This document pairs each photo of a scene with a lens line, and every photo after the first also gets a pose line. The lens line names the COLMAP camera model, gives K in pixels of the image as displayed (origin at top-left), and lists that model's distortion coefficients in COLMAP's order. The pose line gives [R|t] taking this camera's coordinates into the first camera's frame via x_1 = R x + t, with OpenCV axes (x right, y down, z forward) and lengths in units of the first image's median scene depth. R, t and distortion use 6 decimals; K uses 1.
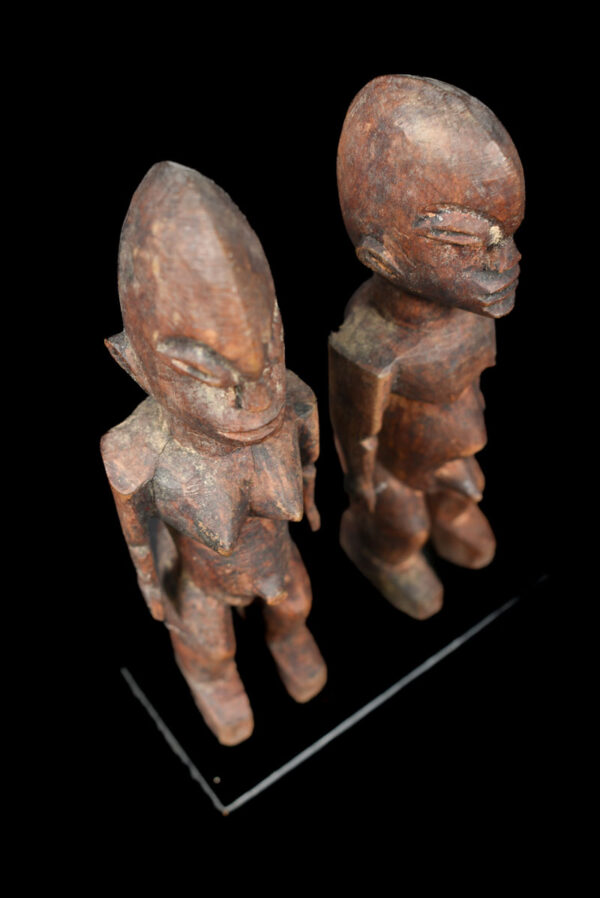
lens RADIAL K [[1122.1, 0, 286.9], [0, 1122.1, 447.9], [0, 0, 1]] dist [0.110838, -0.000996]
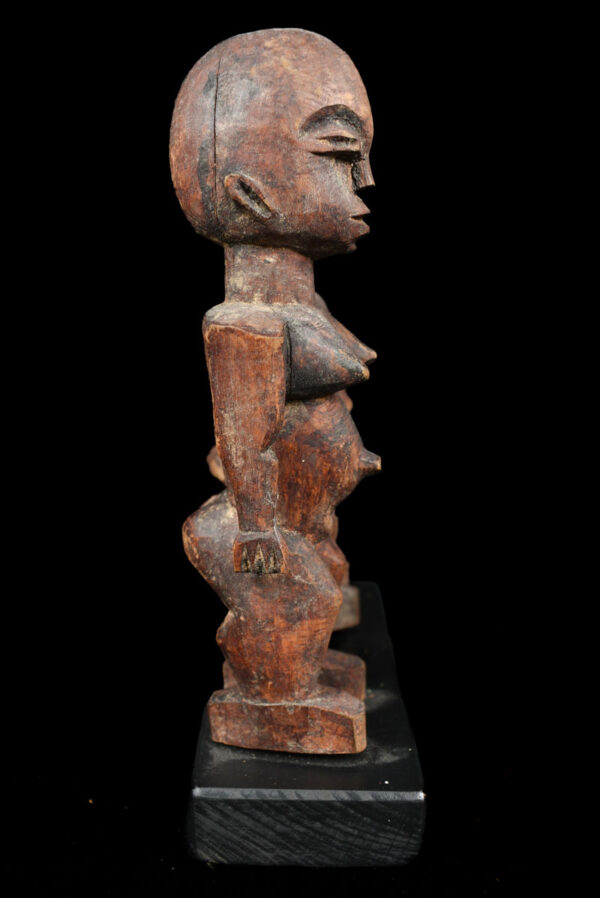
lens RADIAL K [[879.9, 0, 300.0], [0, 879.9, 449.0], [0, 0, 1]] dist [-0.005472, -0.002538]
pose [[0.557956, -0.157448, 0.814798, -0.728986], [0.648432, 0.695454, -0.309645, 0.335567], [-0.517901, 0.701109, 0.490127, 0.627901]]
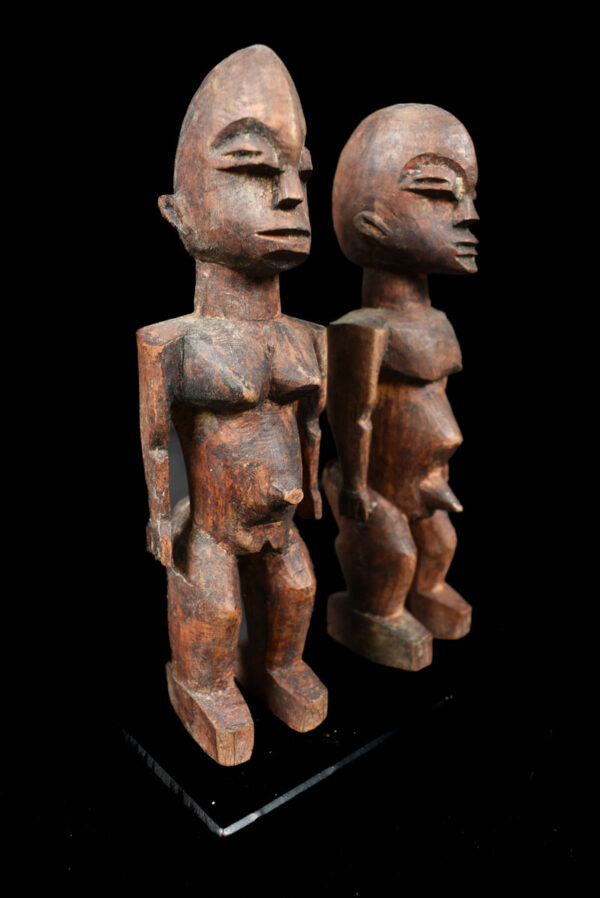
lens RADIAL K [[751.2, 0, 300.0], [0, 751.2, 449.0], [0, 0, 1]] dist [-0.041471, 0.004176]
pose [[0.995226, 0.027492, 0.093645, -0.067502], [0.036089, 0.787836, -0.614826, 0.516499], [-0.090679, 0.615271, 0.783083, 0.455625]]
